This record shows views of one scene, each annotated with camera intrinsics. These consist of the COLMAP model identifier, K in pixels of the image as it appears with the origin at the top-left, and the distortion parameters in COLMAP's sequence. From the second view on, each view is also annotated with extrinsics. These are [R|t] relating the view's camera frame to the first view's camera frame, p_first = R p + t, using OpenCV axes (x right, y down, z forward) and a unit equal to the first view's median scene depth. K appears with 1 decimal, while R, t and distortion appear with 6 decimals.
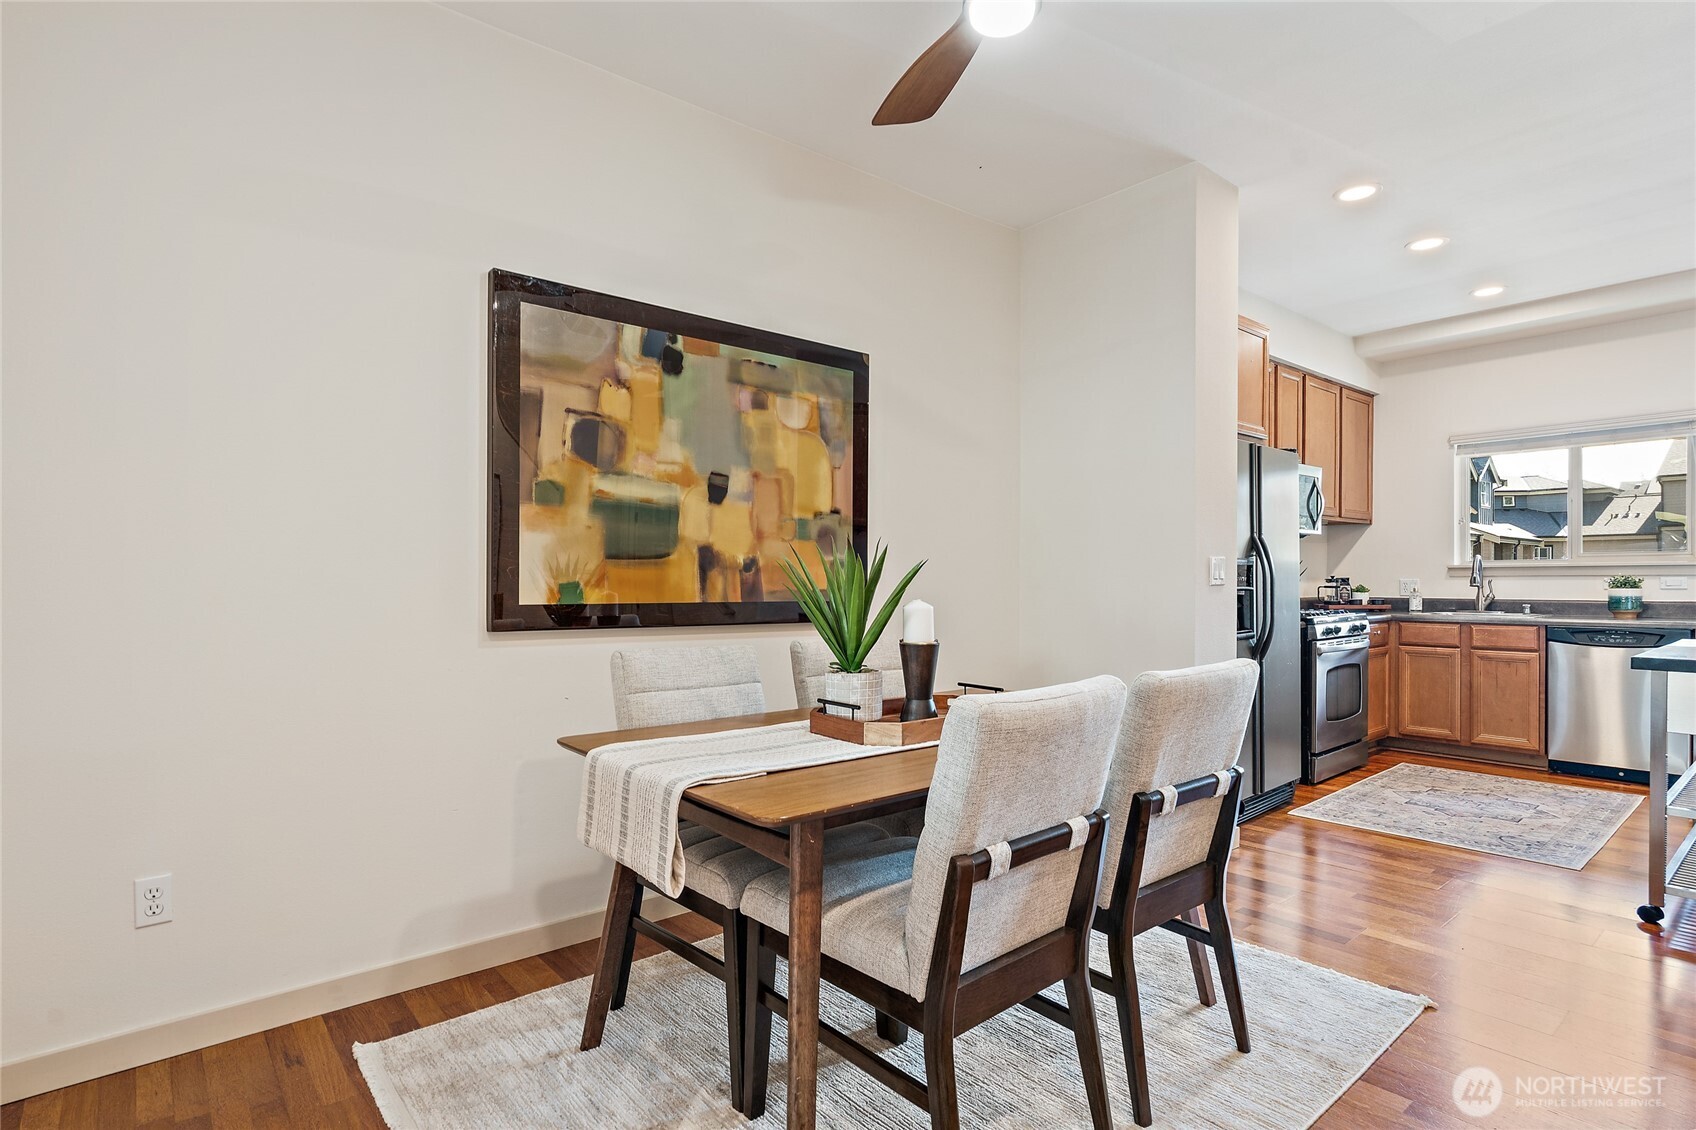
lens RADIAL K [[850.1, 0, 852.1], [0, 850.1, 577.7], [0, 0, 1]] dist [-0.000963, 0.000488]
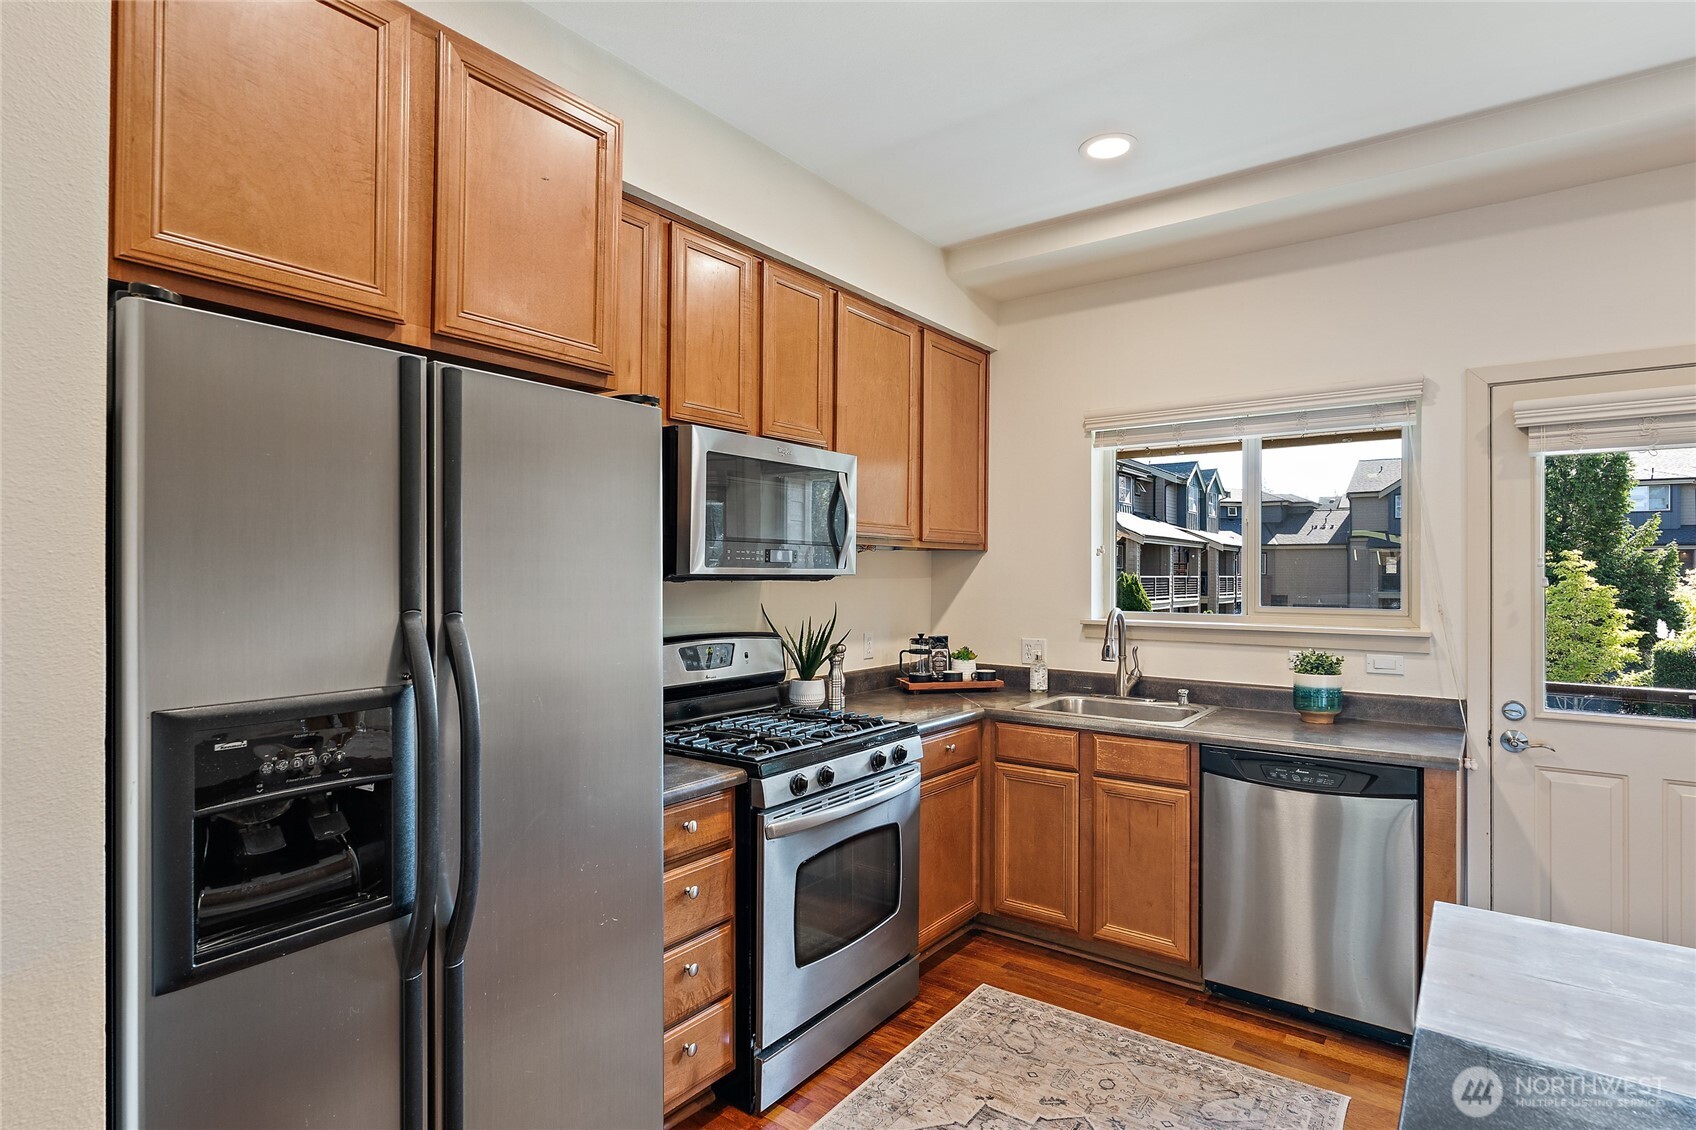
lens RADIAL K [[850.1, 0, 848.3], [0, 850.1, 563.0], [0, 0, 1]] dist [-0.000963, 0.000488]
pose [[0.973858, 0.010257, 0.226924, 0.388419], [-0.007427, 0.999884, -0.013321, -0.047479], [-0.227034, 0.011288, 0.973821, 0.422812]]
